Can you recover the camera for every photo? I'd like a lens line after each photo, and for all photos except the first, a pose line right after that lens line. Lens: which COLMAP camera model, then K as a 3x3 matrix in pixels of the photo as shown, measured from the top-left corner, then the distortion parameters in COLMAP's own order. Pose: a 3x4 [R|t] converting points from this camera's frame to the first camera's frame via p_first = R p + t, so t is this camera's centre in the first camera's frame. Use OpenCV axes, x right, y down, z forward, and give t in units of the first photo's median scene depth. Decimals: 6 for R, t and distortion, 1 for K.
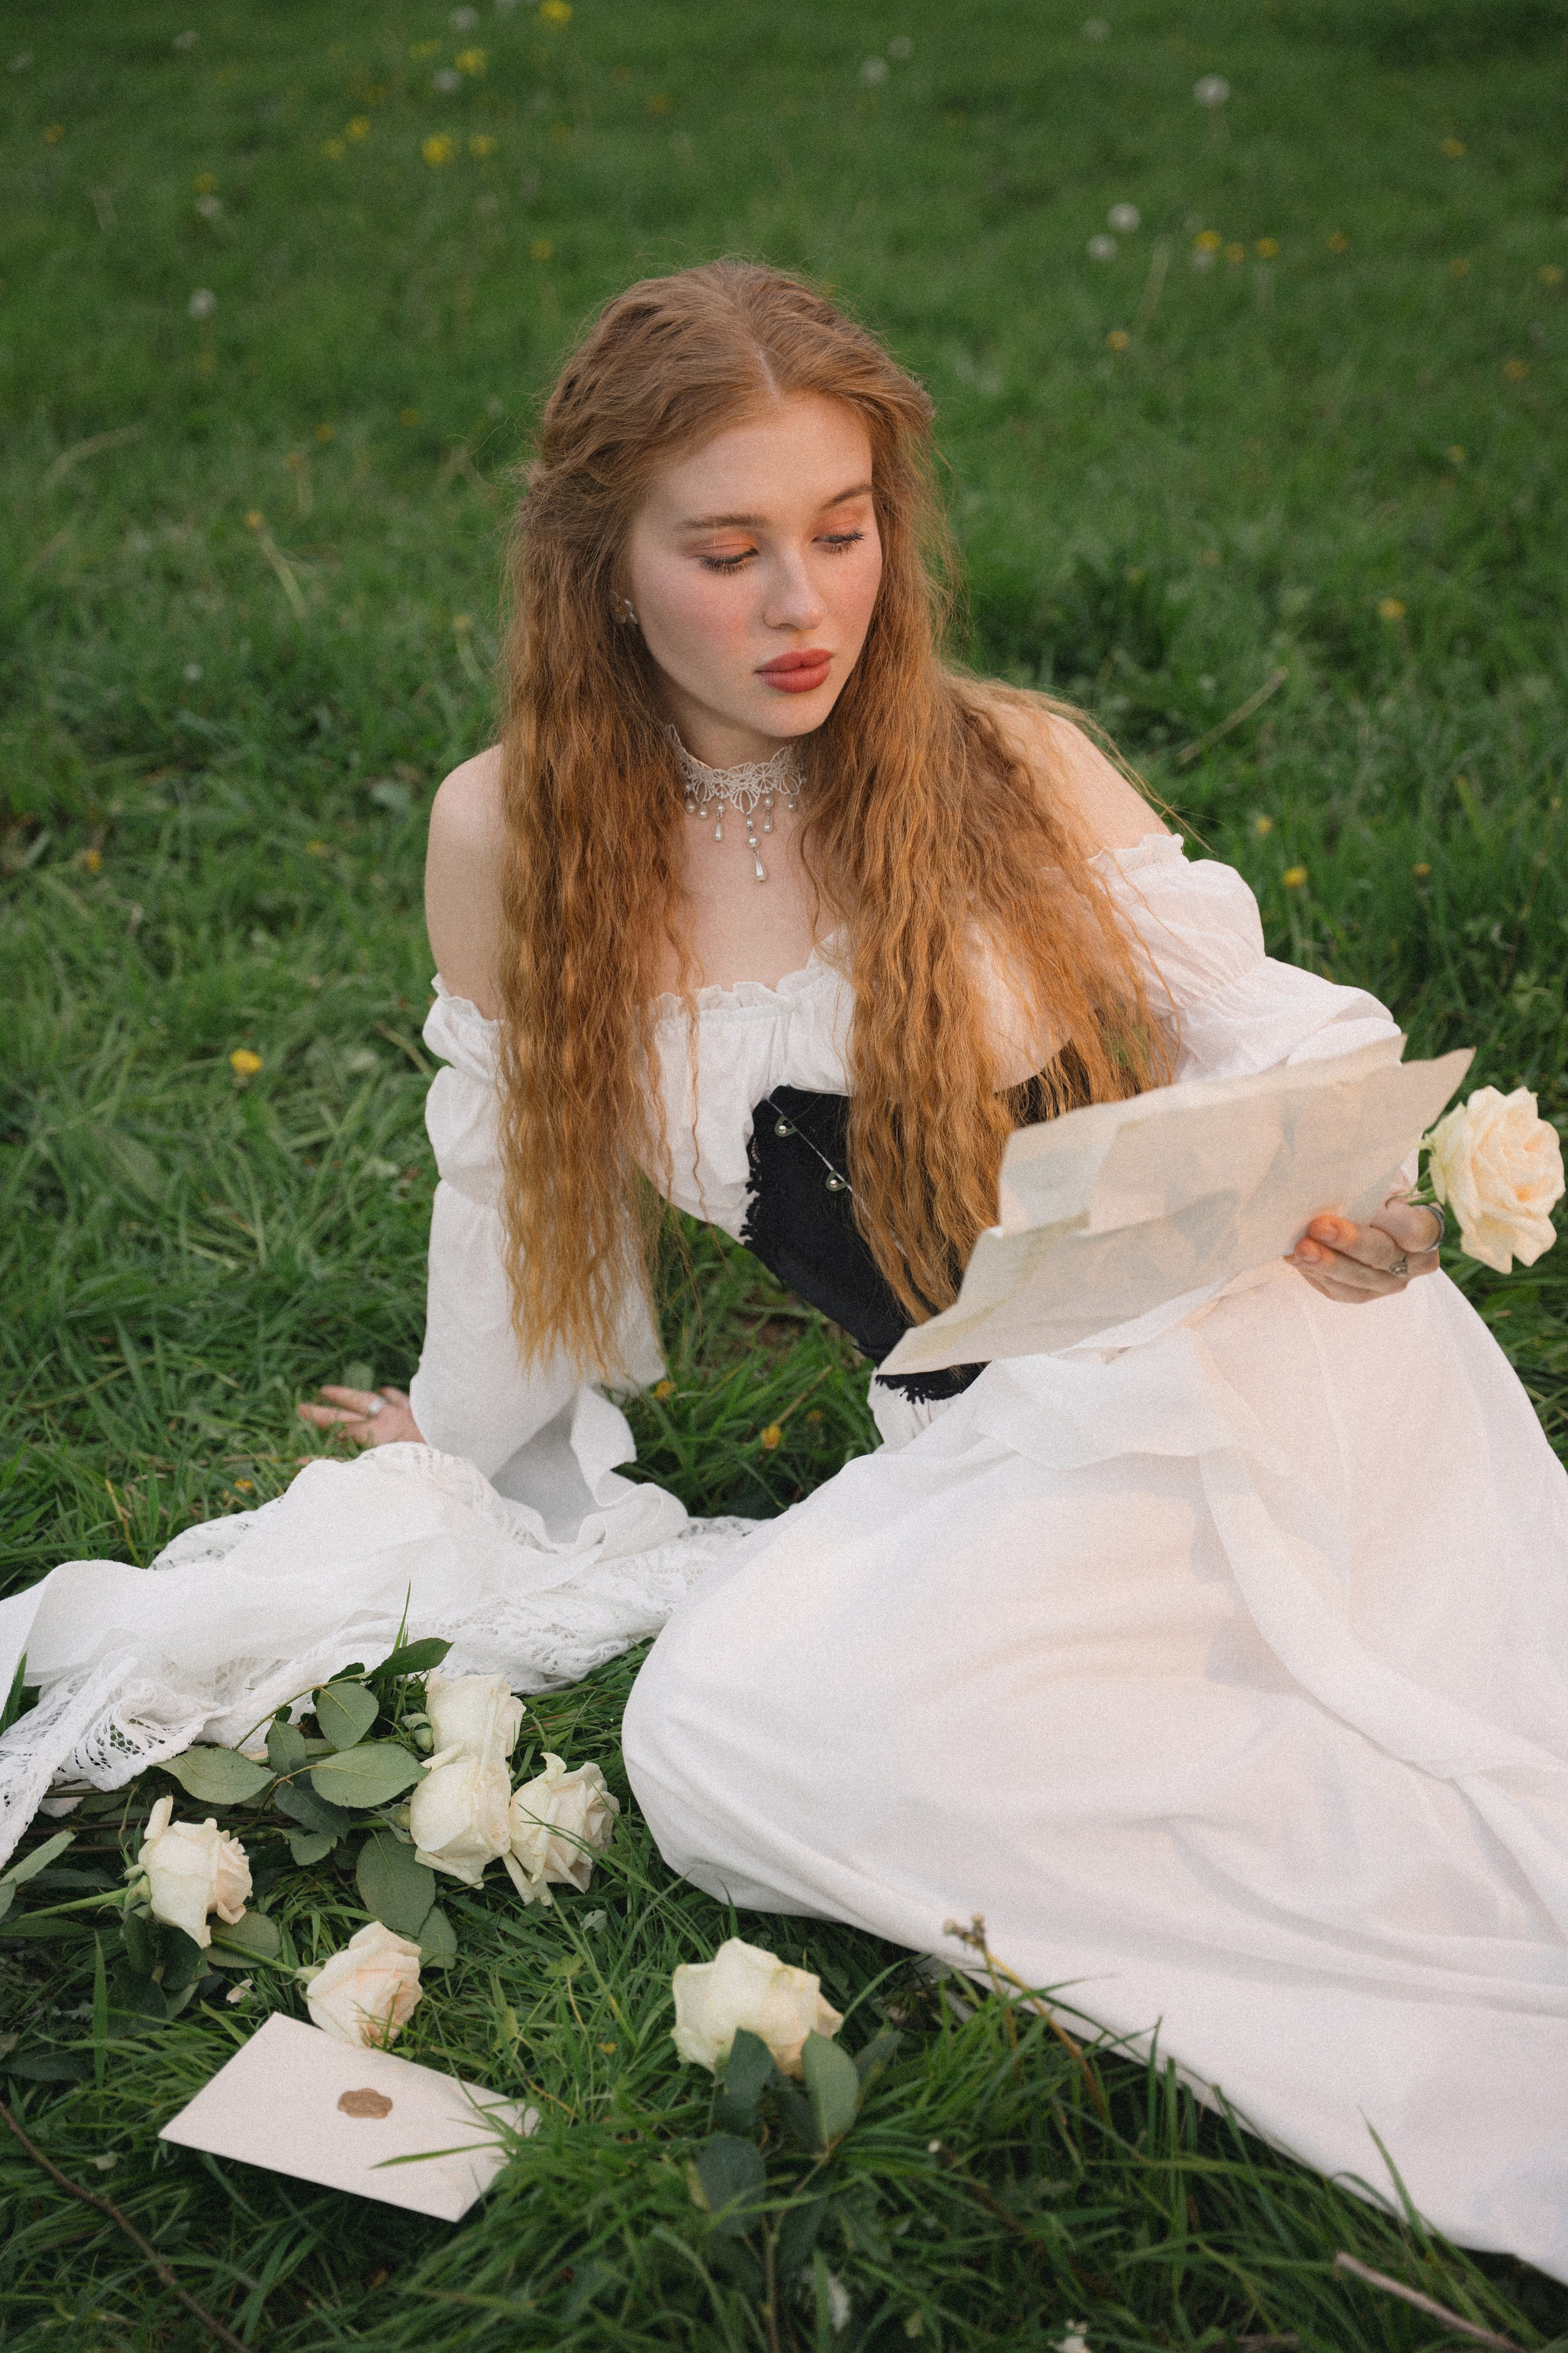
lens RADIAL K [[3300.6, 0, 784.0], [0, 3300.6, 1176.5], [0, 0, 1]] dist [0.131585, 0.168866]
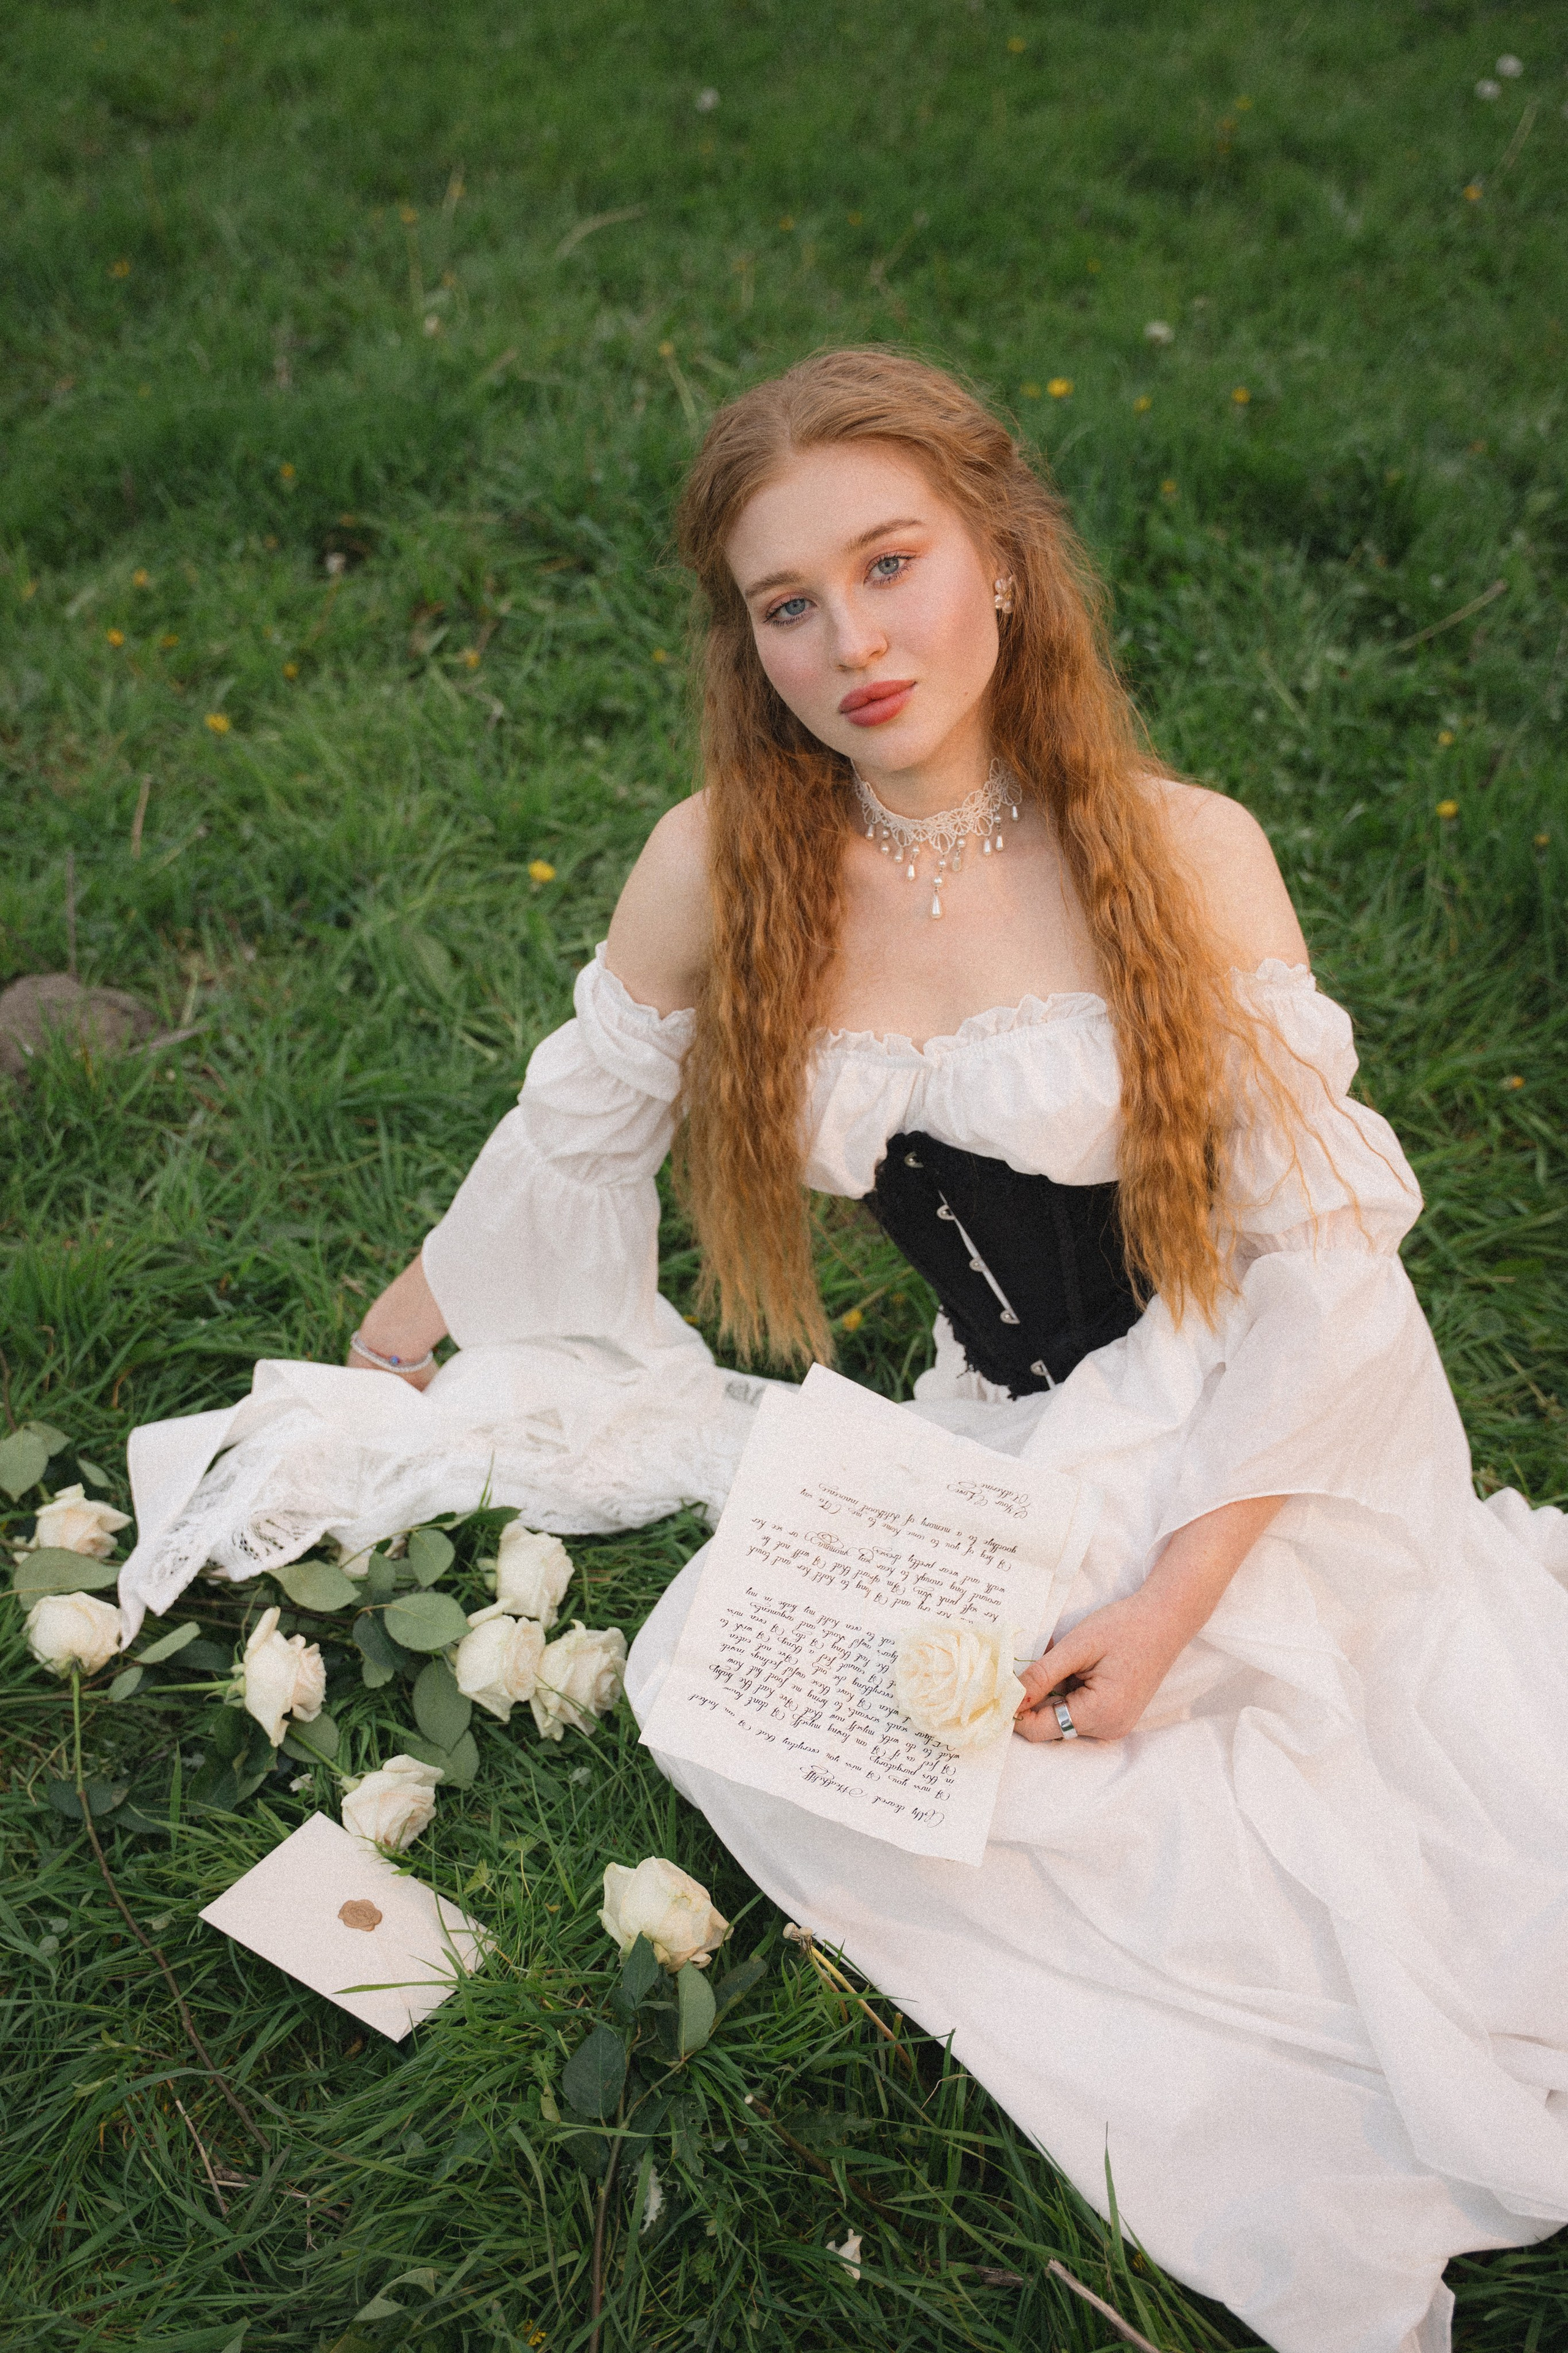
lens RADIAL K [[2537.4, 0, 748.6], [0, 2537.4, 1177.8], [0, 0, 1]] dist [-0.025683, 0.201114]
pose [[0.978409, 0.144717, -0.147554, 0.104710], [-0.115735, 0.975139, 0.188970, -0.168979], [0.171233, -0.167813, 0.970834, 0.119924]]
